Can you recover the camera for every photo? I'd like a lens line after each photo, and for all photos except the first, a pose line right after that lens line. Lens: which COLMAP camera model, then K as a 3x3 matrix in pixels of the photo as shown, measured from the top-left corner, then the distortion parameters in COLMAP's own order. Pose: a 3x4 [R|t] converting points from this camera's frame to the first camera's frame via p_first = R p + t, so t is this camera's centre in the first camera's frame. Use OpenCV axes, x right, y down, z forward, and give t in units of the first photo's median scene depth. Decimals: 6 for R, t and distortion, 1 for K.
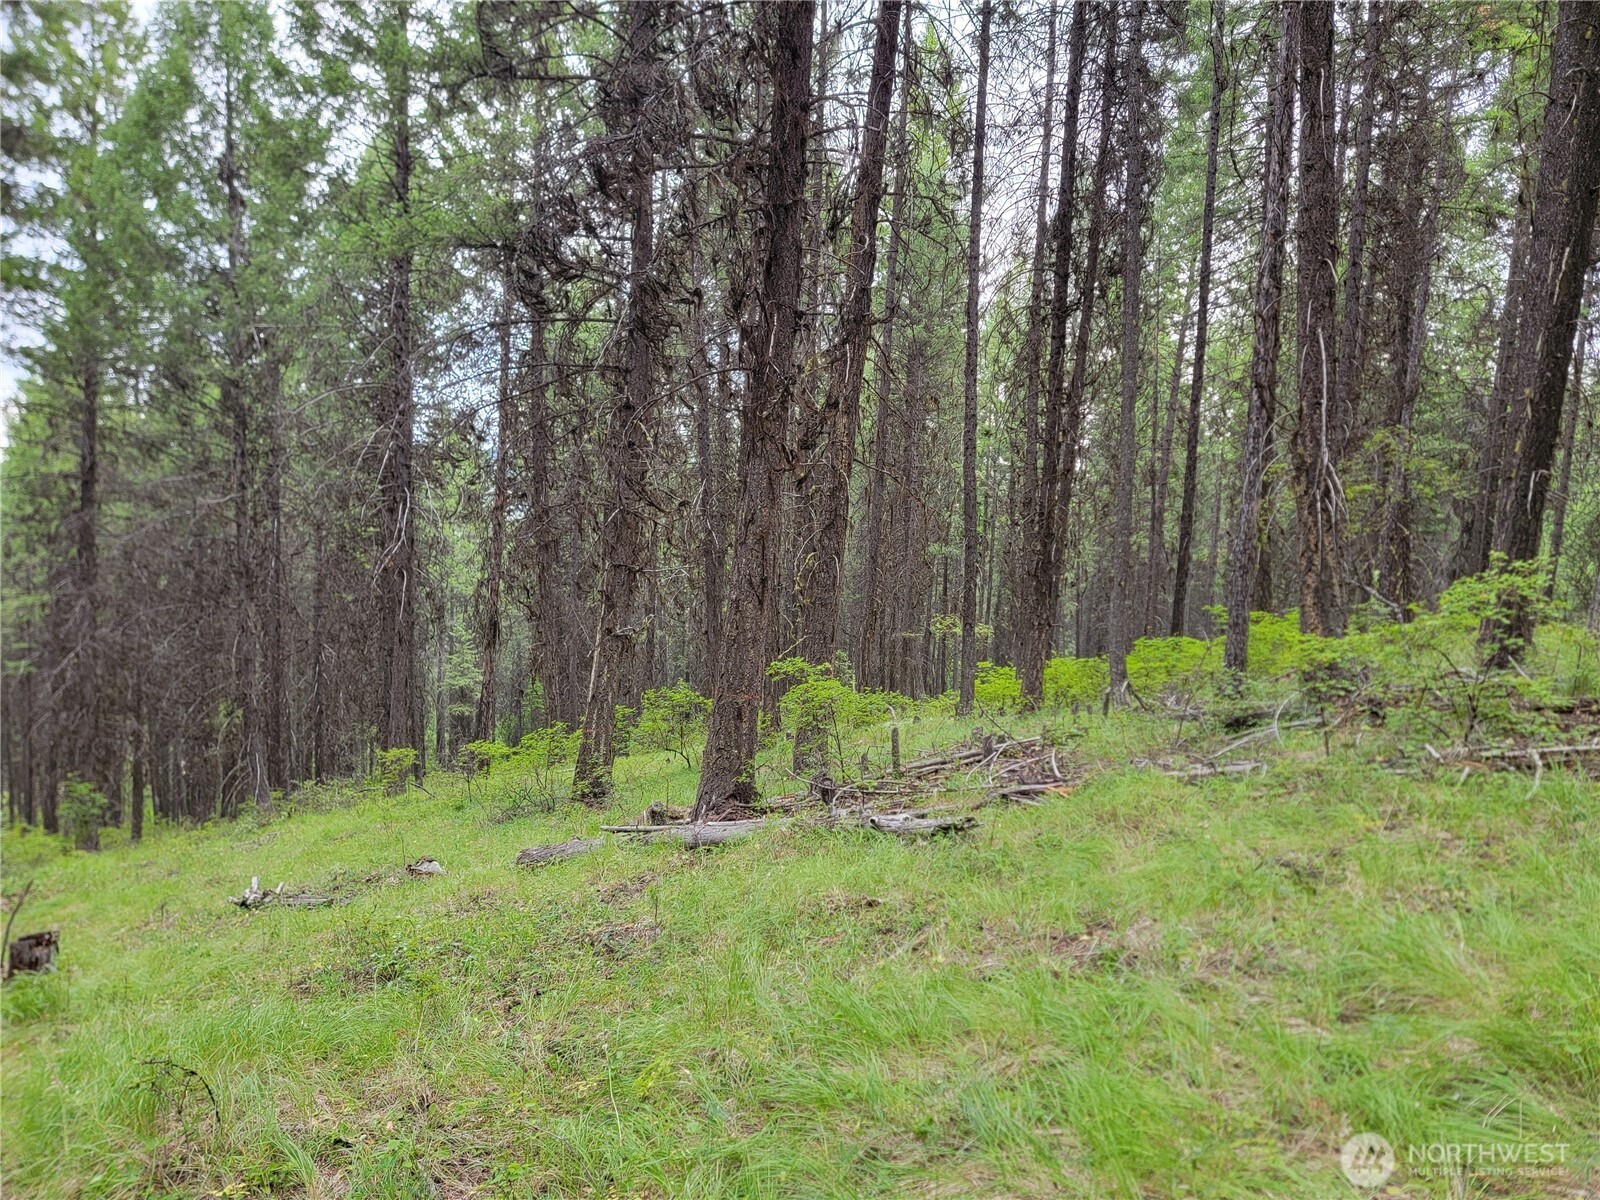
lens RADIAL K [[1117.2, 0, 799.0], [0, 1117.2, 670.7], [0, 0, 1]] dist [0.066027, -0.071213]
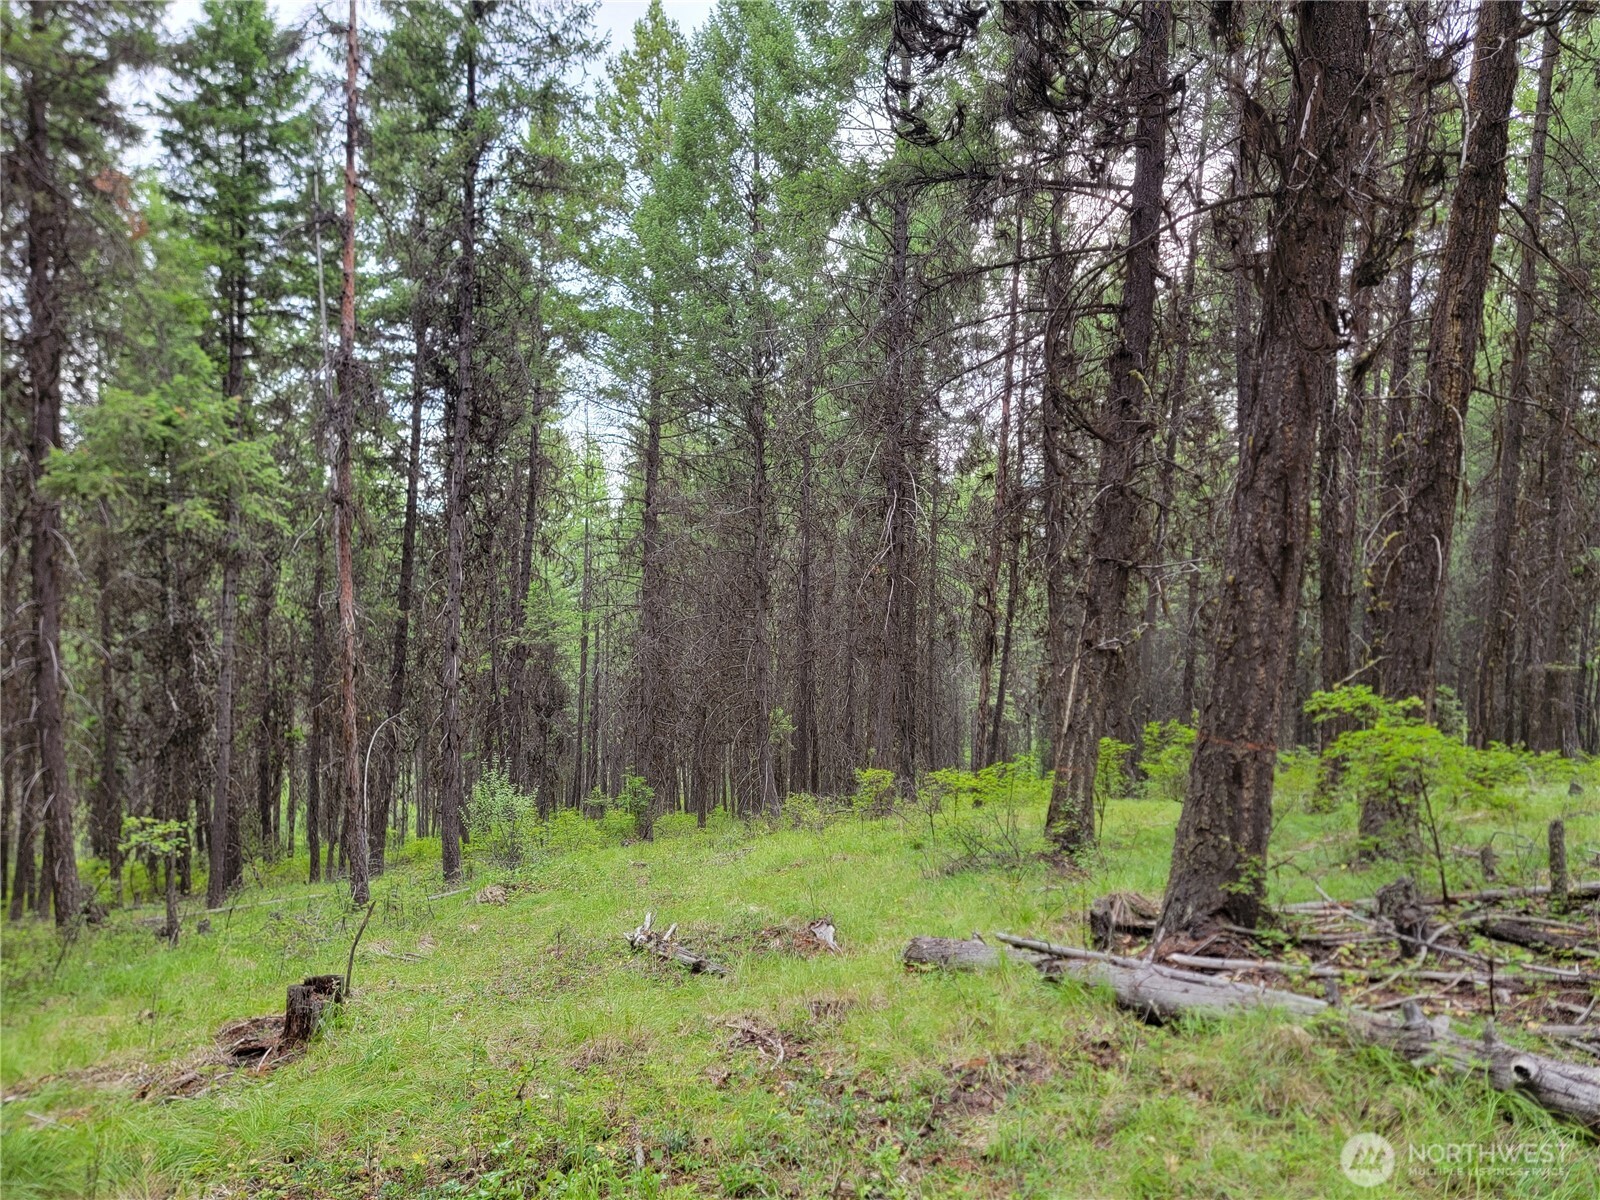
lens RADIAL K [[1092.6, 0, 797.1], [0, 1092.6, 625.2], [0, 0, 1]] dist [0.047858, -0.006230]
pose [[0.880835, 0.015092, -0.473183, 0.012156], [-0.044622, 0.997689, -0.051243, -0.000139], [0.471316, 0.066251, 0.879472, 0.266215]]
